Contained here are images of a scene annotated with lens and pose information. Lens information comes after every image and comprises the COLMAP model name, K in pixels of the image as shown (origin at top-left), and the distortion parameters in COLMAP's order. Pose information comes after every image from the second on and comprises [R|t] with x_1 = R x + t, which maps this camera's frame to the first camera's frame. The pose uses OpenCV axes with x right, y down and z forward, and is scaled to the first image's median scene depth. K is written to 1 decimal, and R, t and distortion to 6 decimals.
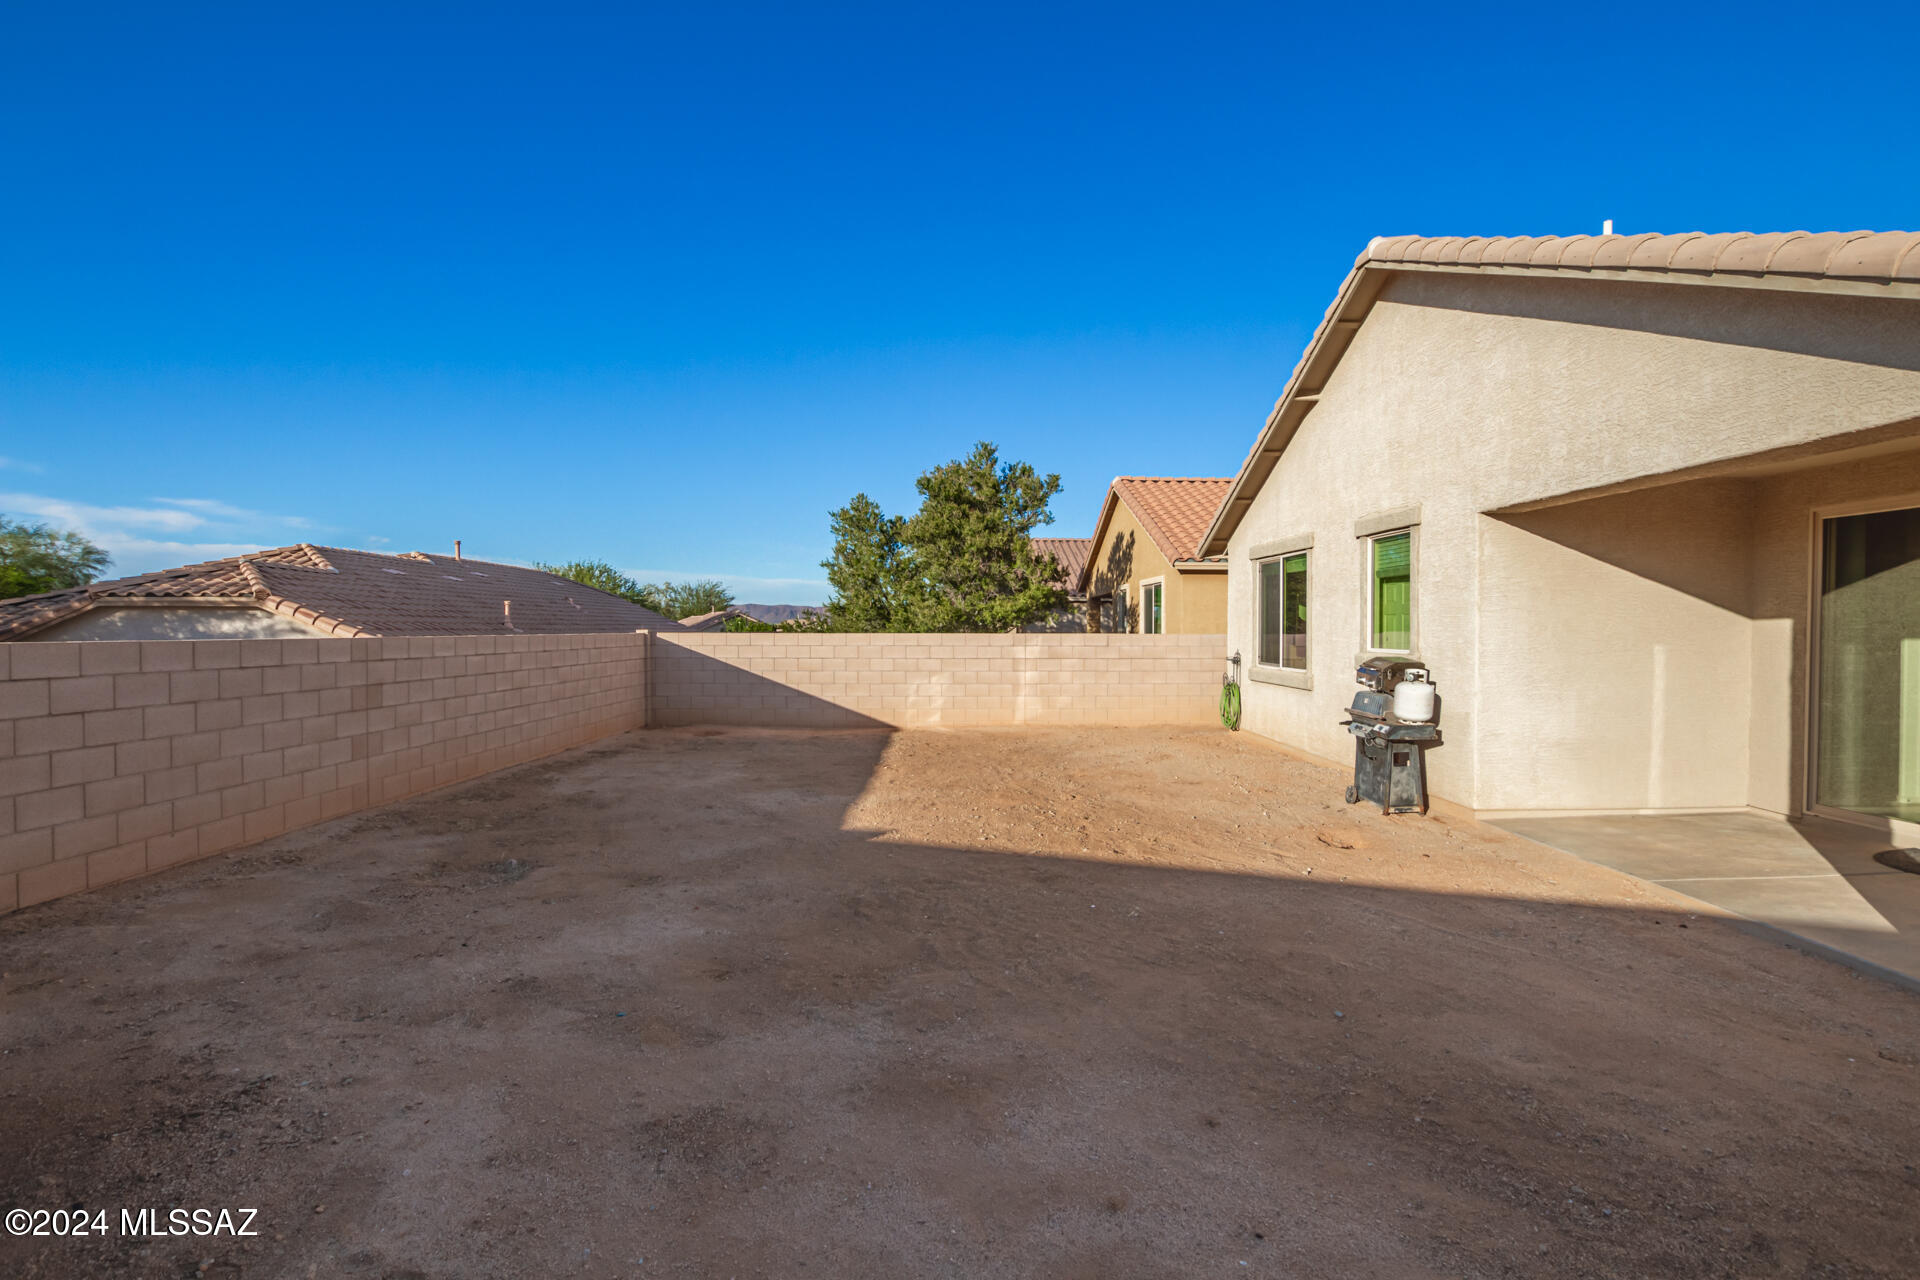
lens RADIAL K [[897.5, 0, 965.5], [0, 897.5, 638.3], [0, 0, 1]] dist [-0.031315, 0.001350]
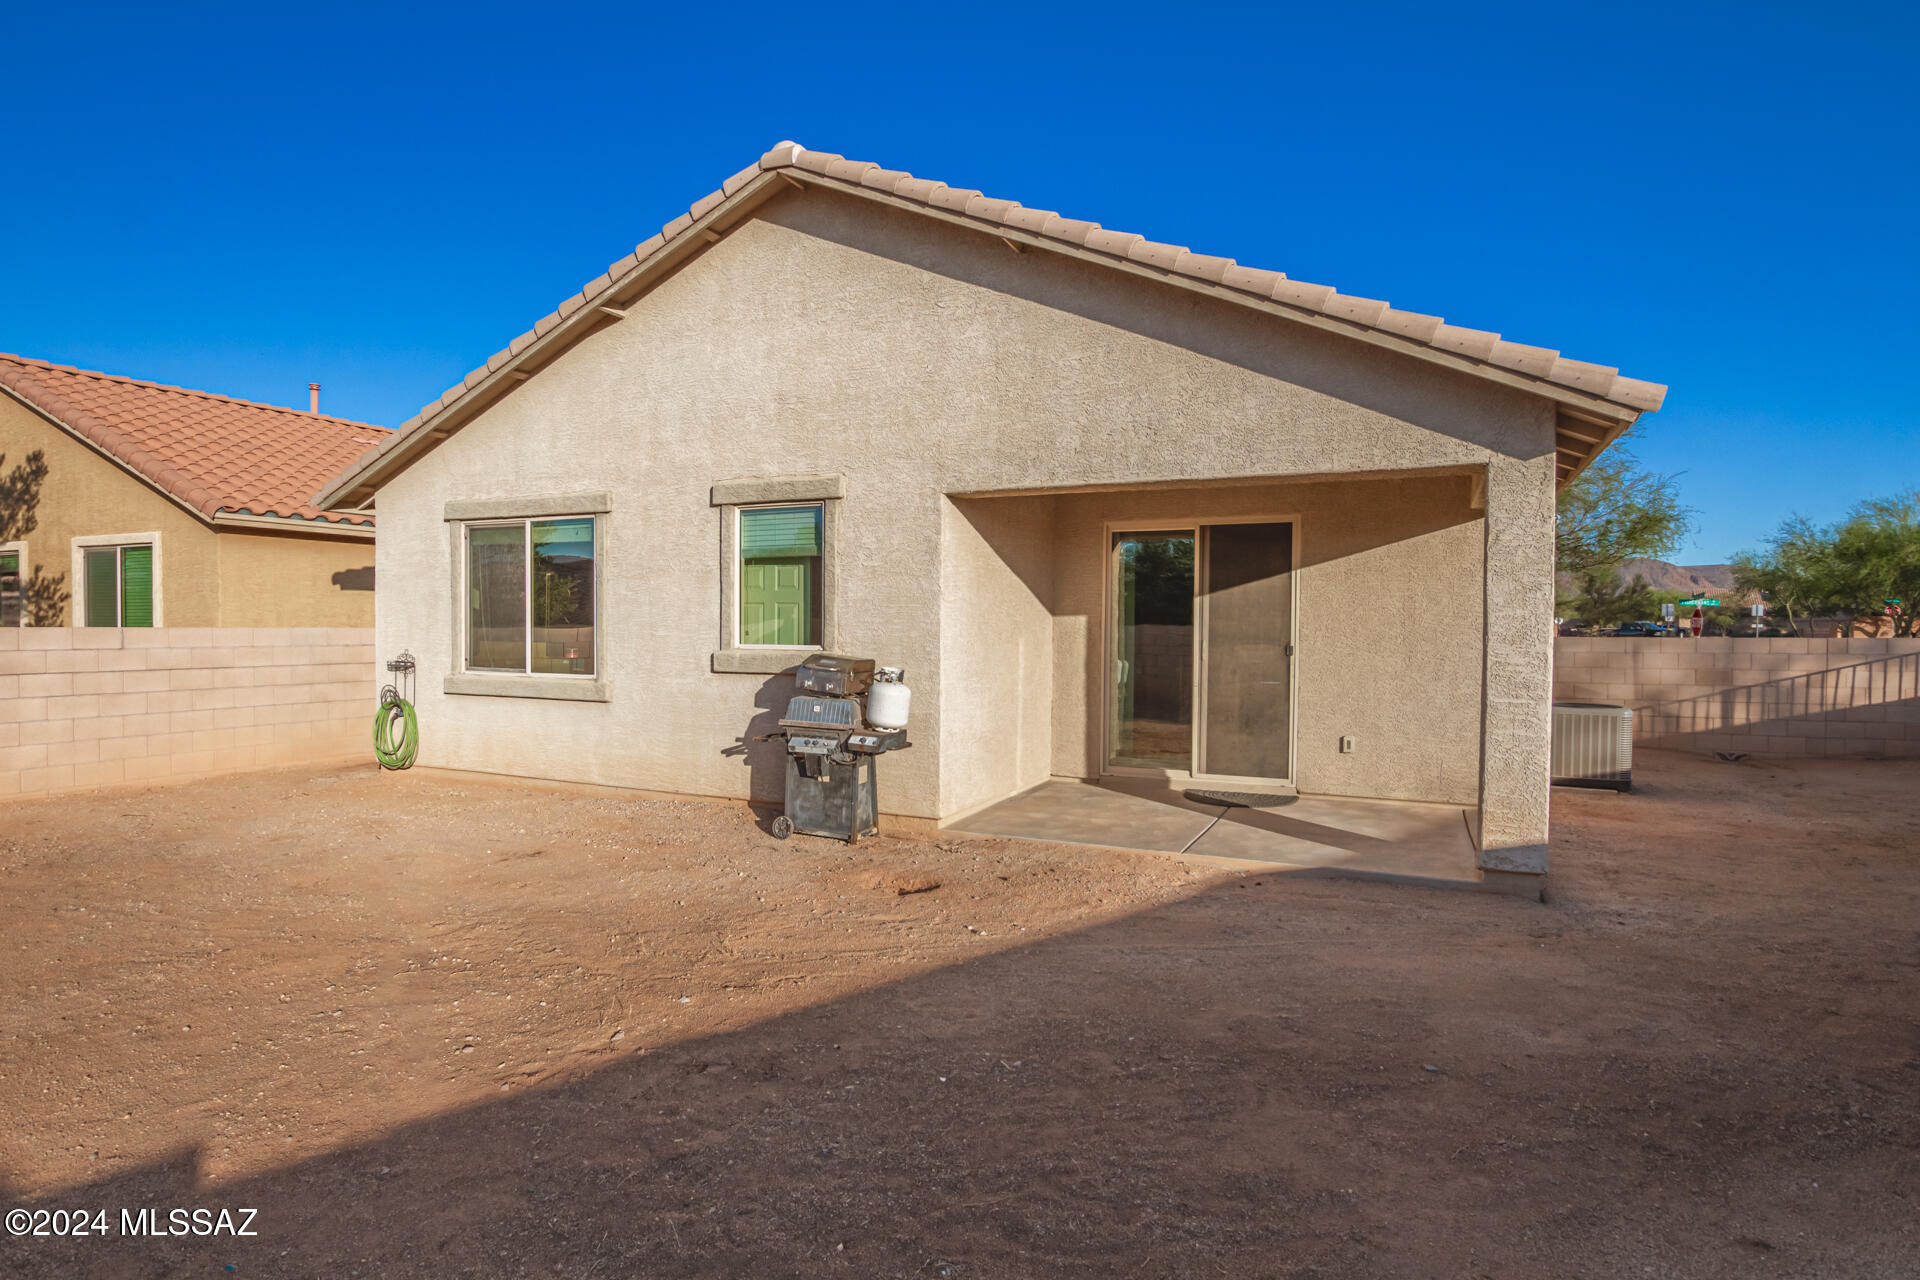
lens RADIAL K [[997.5, 0, 966.6], [0, 997.5, 642.1], [0, 0, 1]] dist [-0.025574, 0.000444]
pose [[0.441427, -0.012931, 0.897204, -0.335723], [0.004952, 0.999916, 0.011975, -0.000781], [-0.897283, -0.000844, 0.441454, 0.525272]]
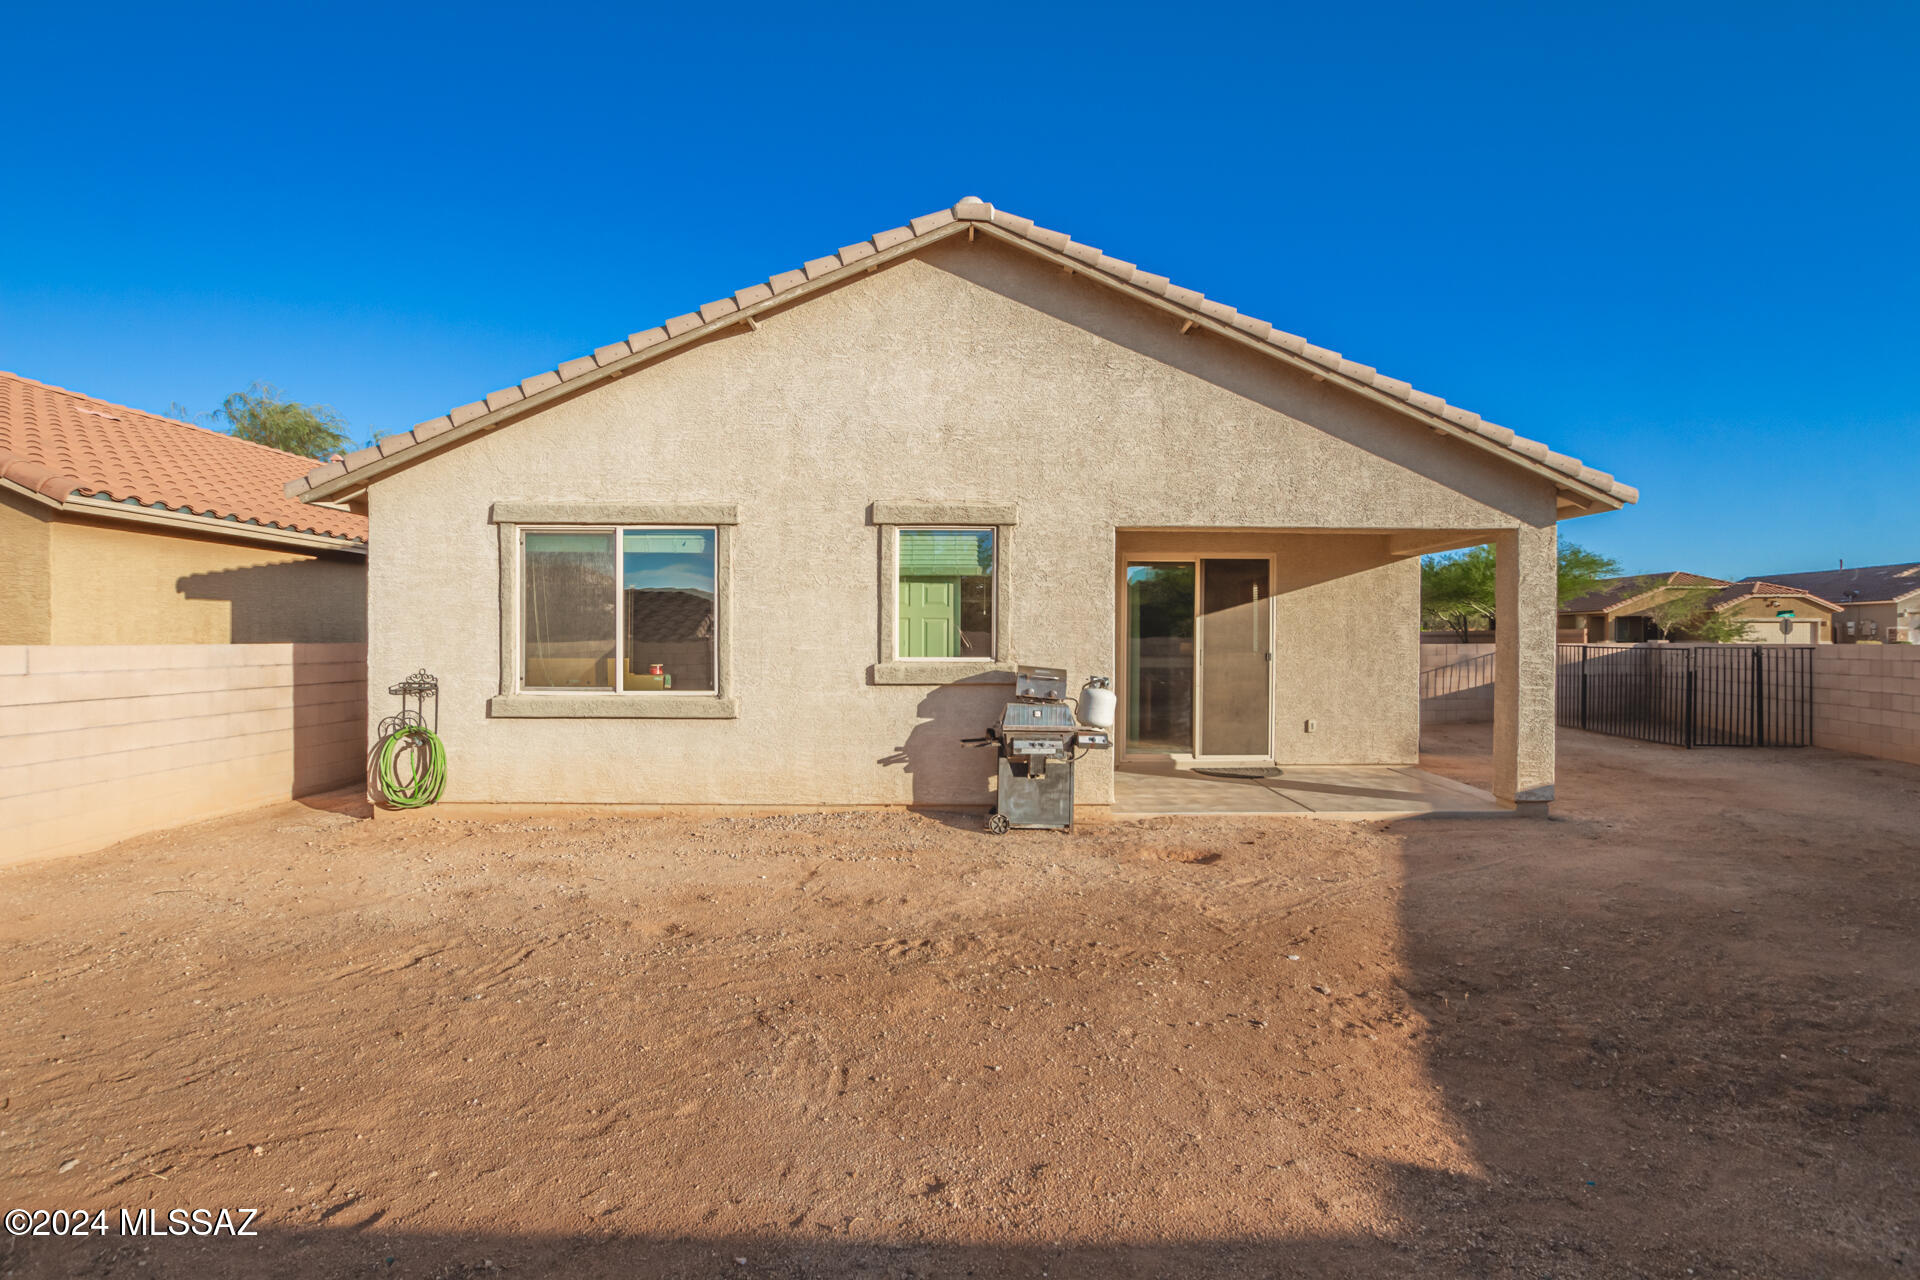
lens RADIAL K [[897.5, 0, 973.0], [0, 897.5, 642.8], [0, 0, 1]] dist [-0.031315, 0.001350]
pose [[0.004524, -0.003957, 0.999982, -0.508948], [0.010081, 0.999942, 0.003911, -0.006976], [-0.999939, 0.010063, 0.004564, 1.169308]]
